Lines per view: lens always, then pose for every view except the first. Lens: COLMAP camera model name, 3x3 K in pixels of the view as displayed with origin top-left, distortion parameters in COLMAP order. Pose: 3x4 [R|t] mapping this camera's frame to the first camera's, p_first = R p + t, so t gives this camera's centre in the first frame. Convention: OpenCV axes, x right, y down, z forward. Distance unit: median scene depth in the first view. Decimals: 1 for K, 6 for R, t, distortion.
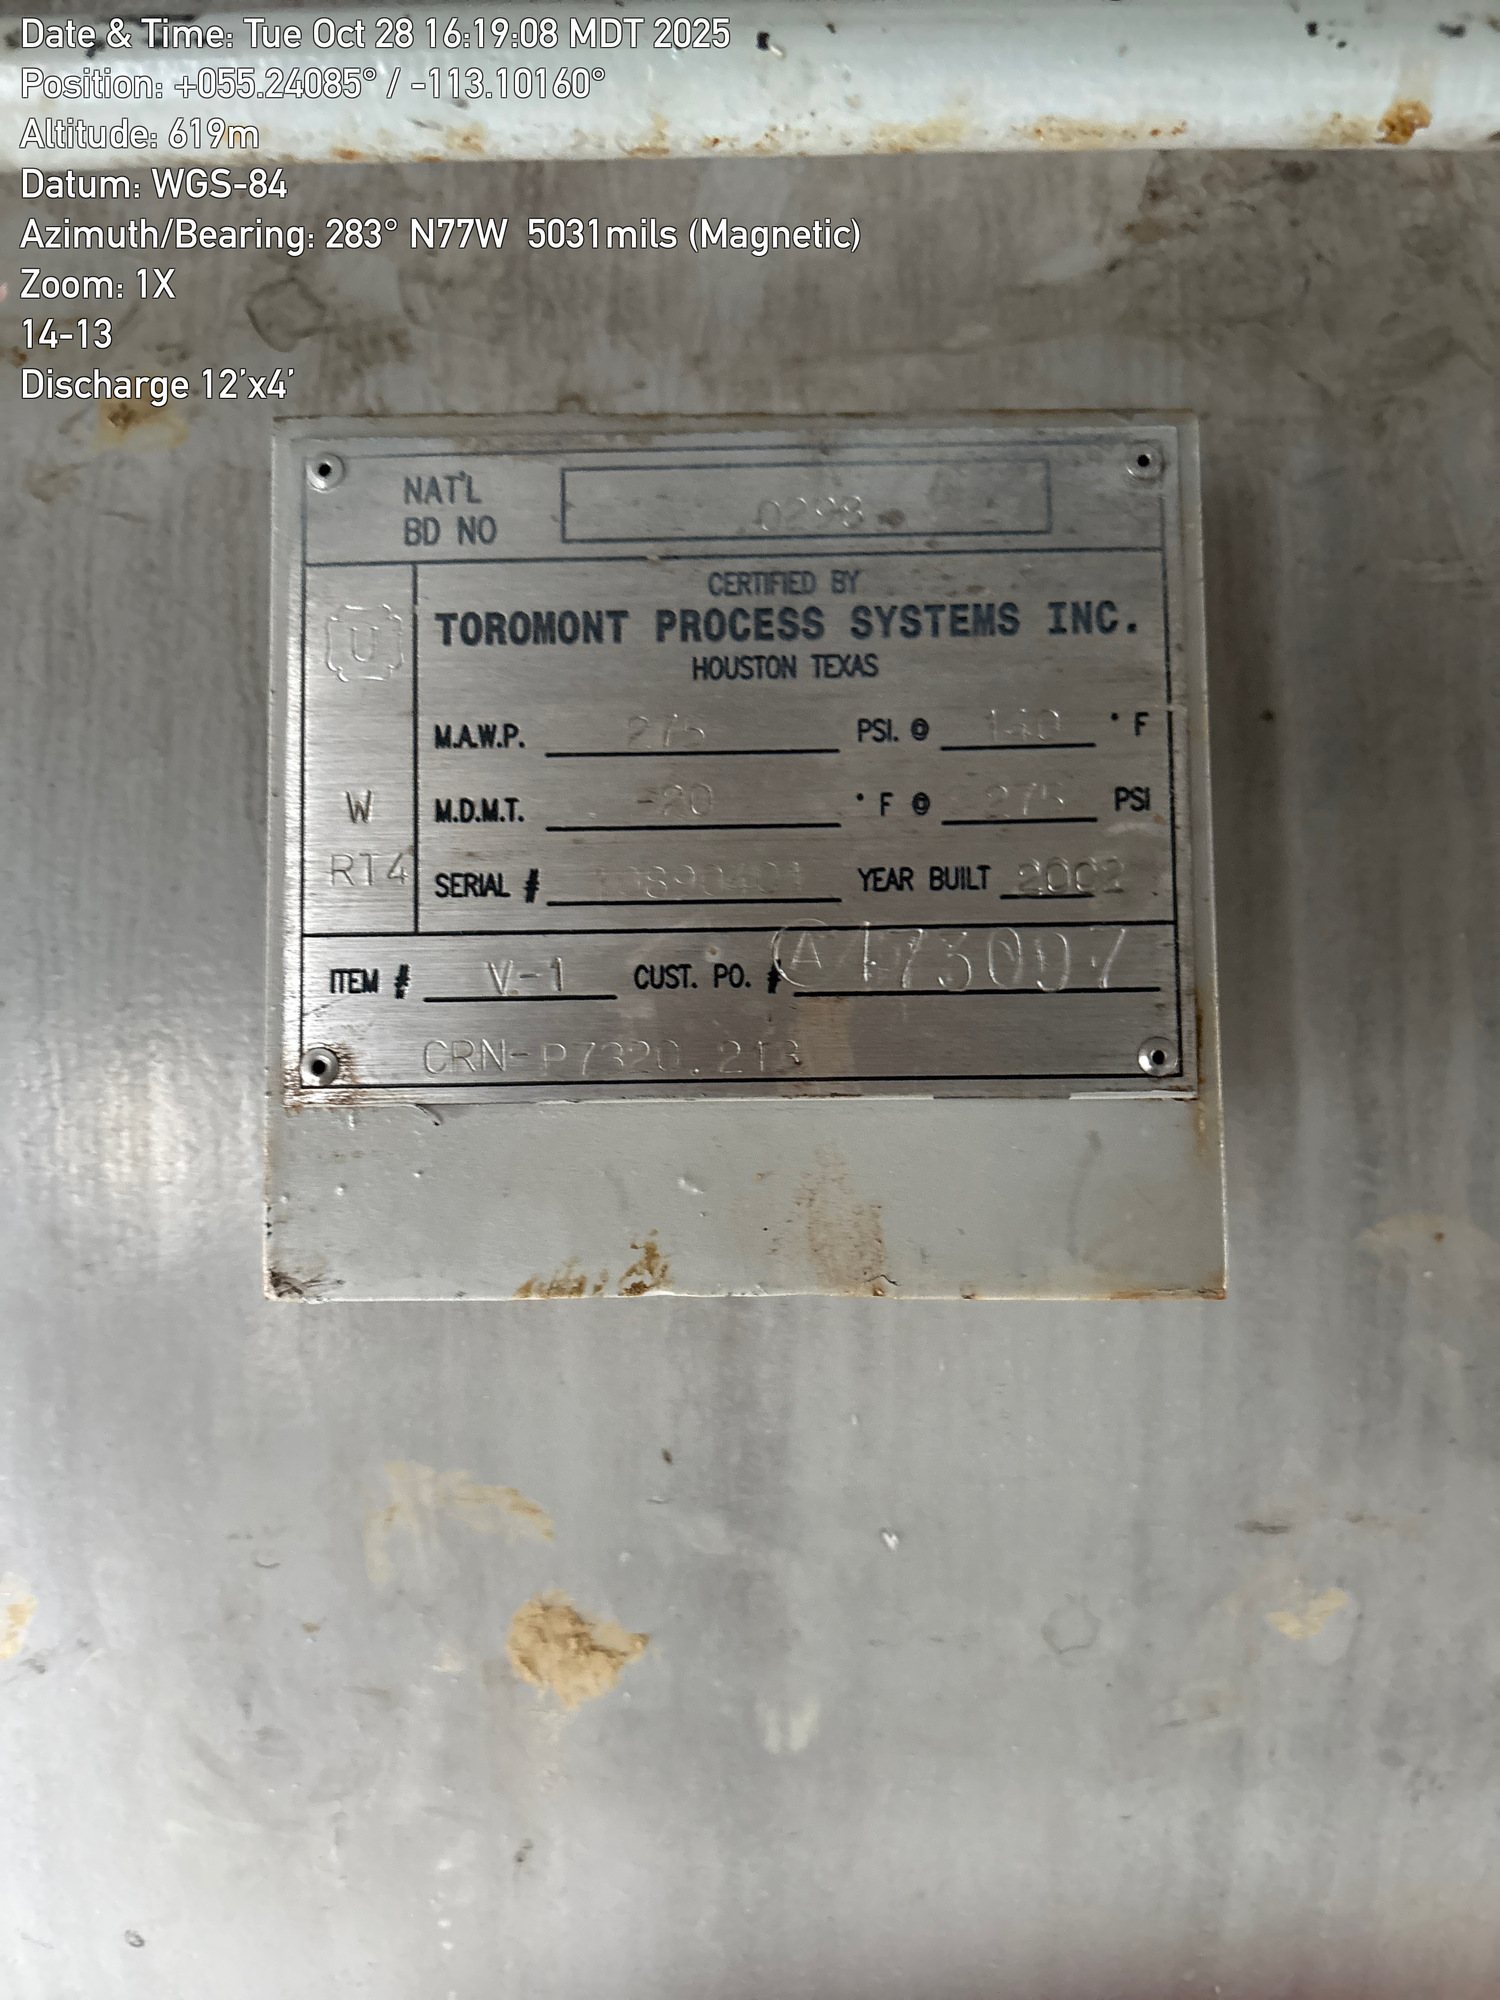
lens RADIAL K [[1509.8, 0, 753.5], [0, 1509.8, 997.7], [0, 0, 1]] dist [0.053721, -0.060129]
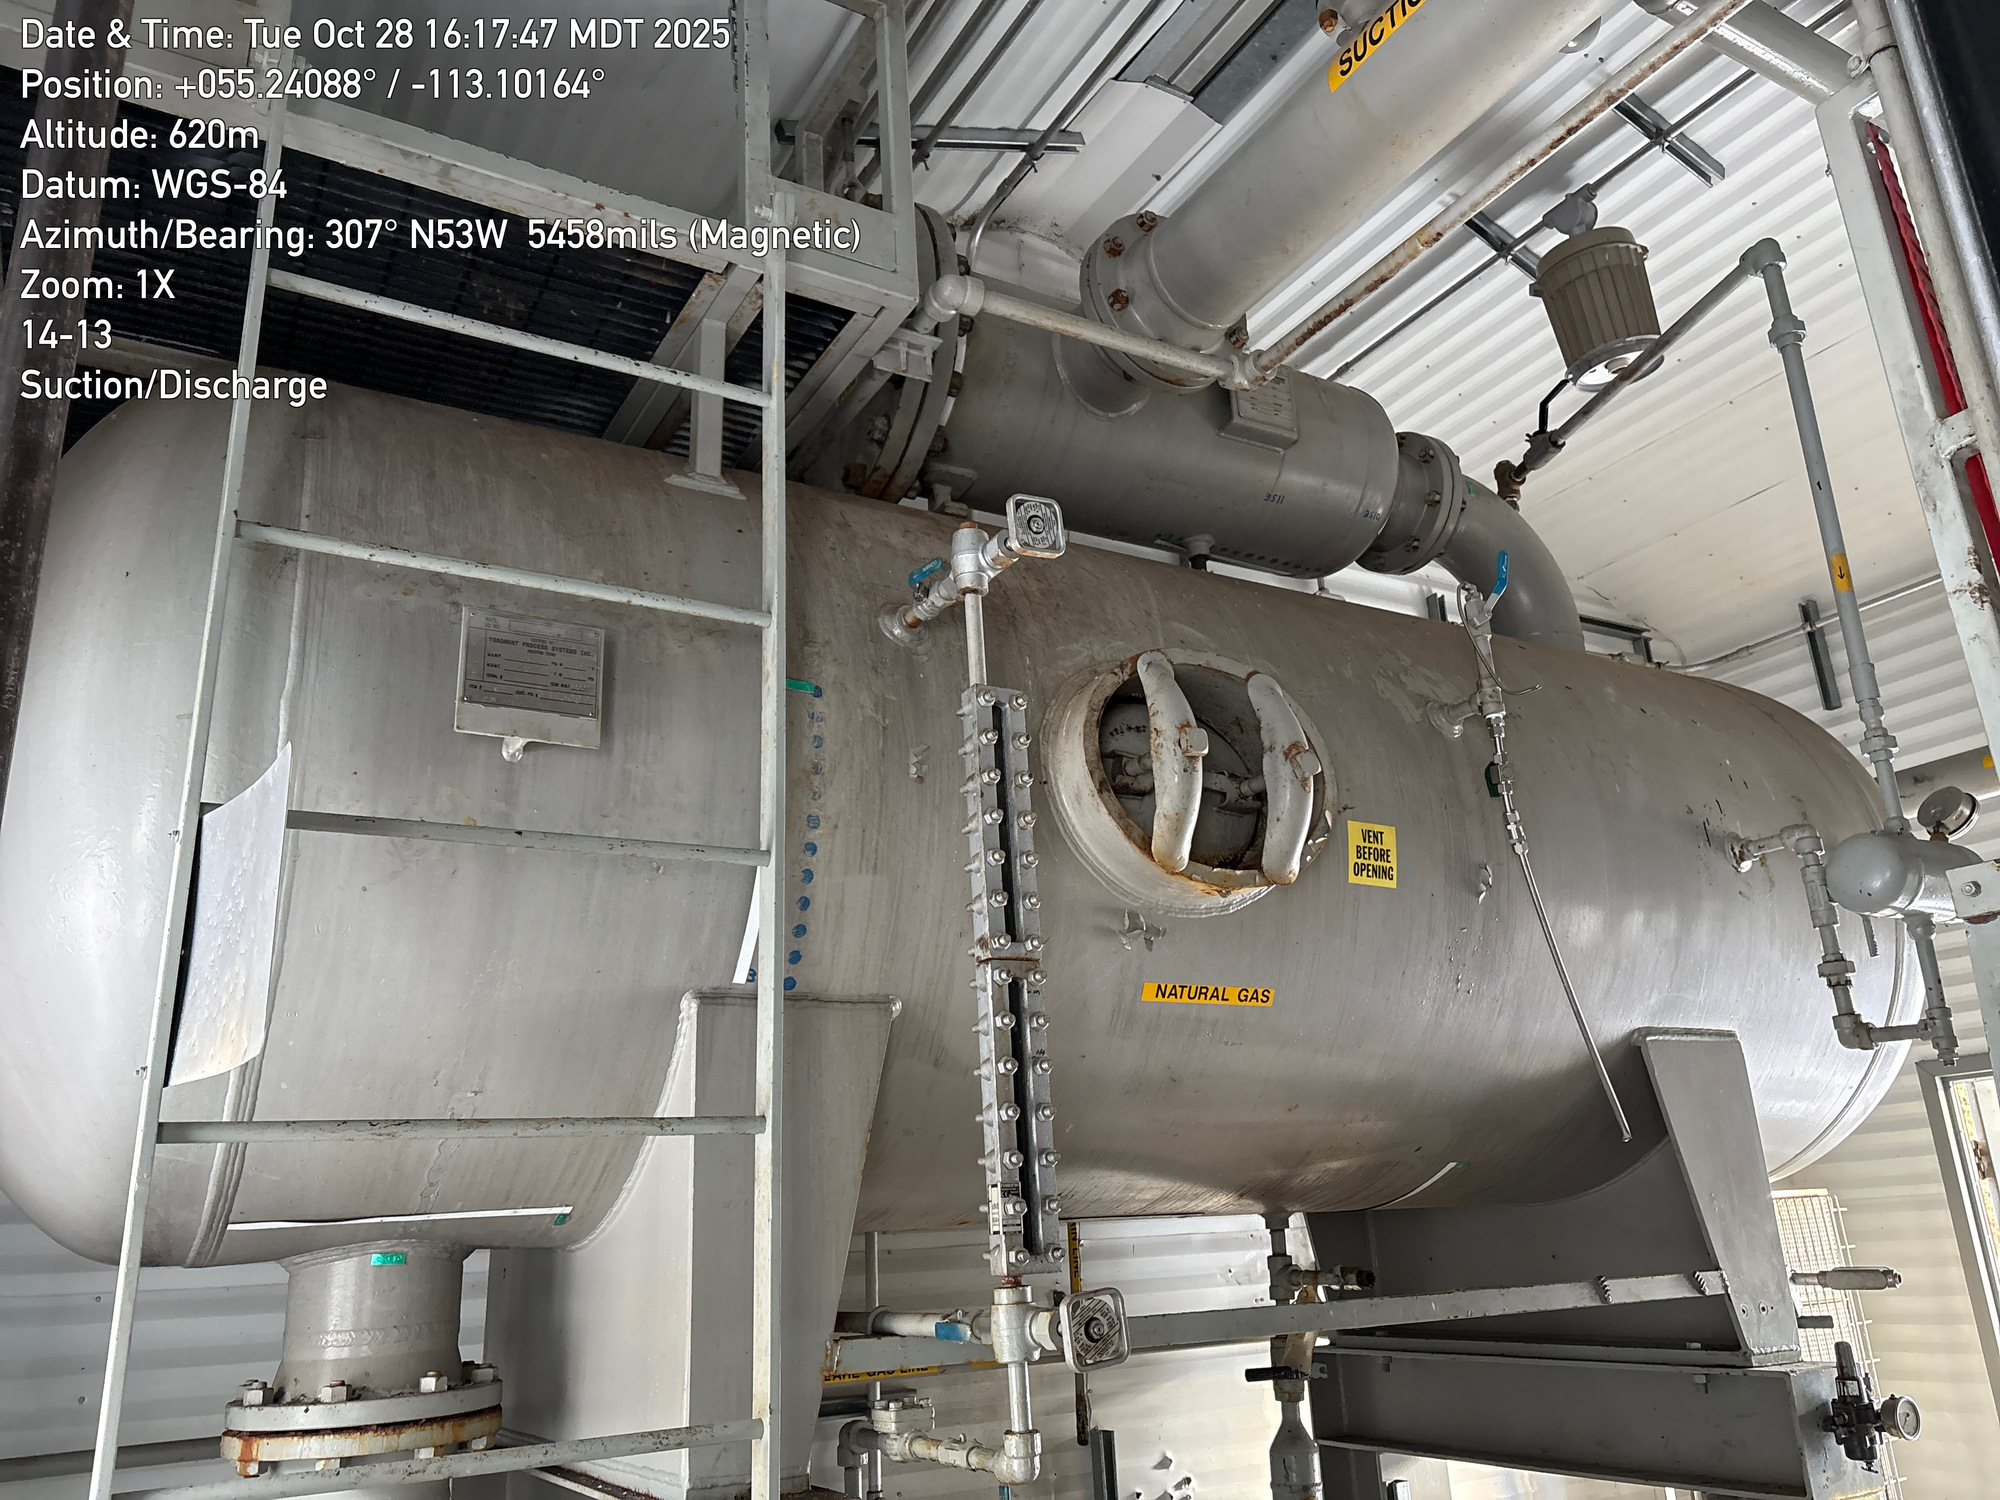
lens RADIAL K [[1509.8, 0, 1008.5], [0, 1509.8, 748.2], [0, 0, 1]] dist [0.053721, -0.060129]
pose [[0.864611, 0.133427, 0.484401, -1.385814], [0.004012, 0.962231, -0.272204, 2.023748], [-0.502425, 0.237294, 0.831421, -5.530089]]
